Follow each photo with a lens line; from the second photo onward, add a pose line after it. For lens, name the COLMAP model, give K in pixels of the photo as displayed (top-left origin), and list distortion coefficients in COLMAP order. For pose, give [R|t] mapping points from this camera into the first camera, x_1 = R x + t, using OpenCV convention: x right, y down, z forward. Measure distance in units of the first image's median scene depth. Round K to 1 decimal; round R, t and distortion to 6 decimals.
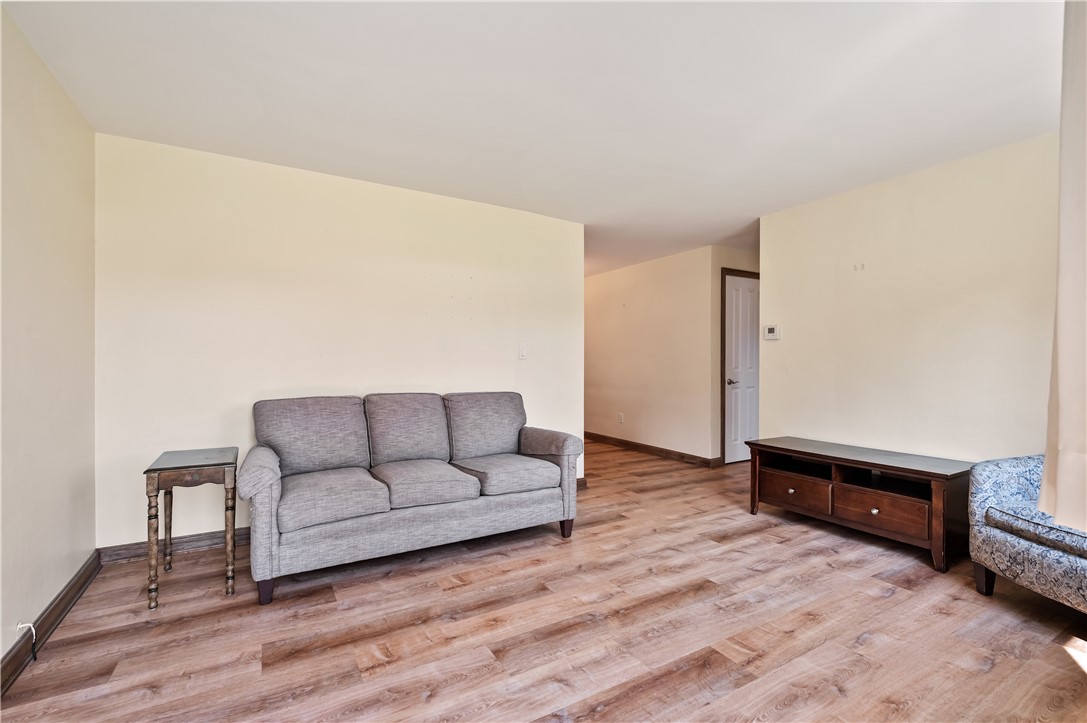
lens RADIAL K [[487.4, 0, 525.0], [0, 487.4, 367.7], [0, 0, 1]] dist [-0.001007, 0.002631]
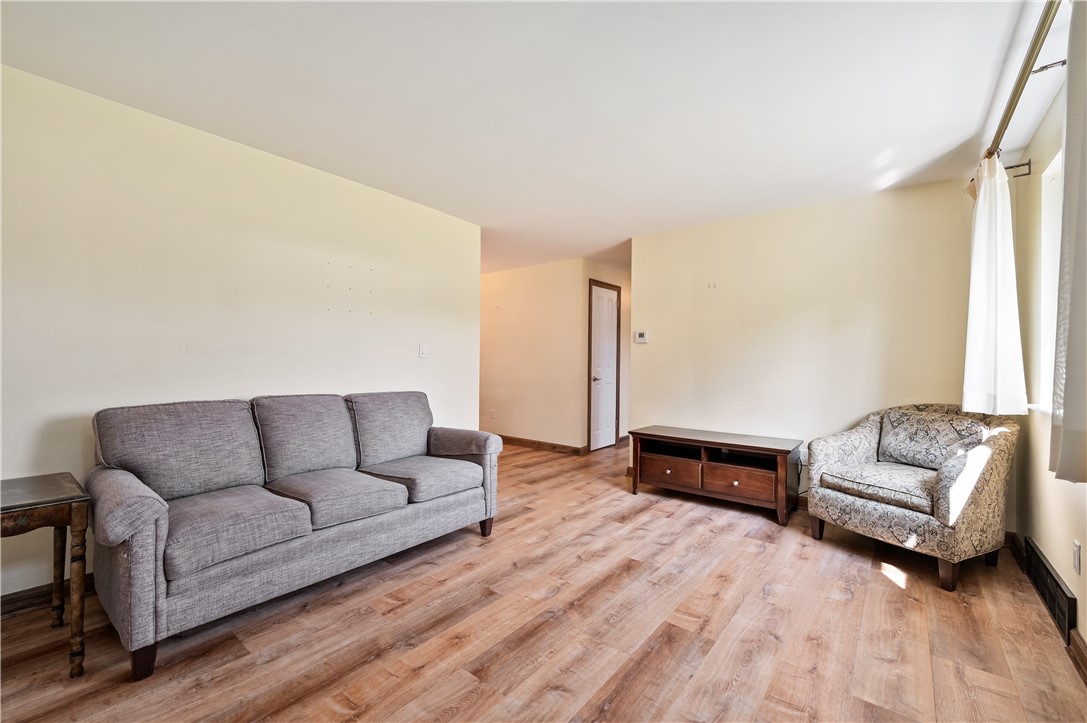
lens RADIAL K [[459.2, 0, 533.1], [0, 459.2, 362.9], [0, 0, 1]] dist [-0.000692, 0.000852]
pose [[0.933332, 0.005556, 0.358970, -0.211237], [-0.003382, 0.999972, -0.006682, -0.002119], [-0.358998, 0.005023, 0.933325, 0.106957]]
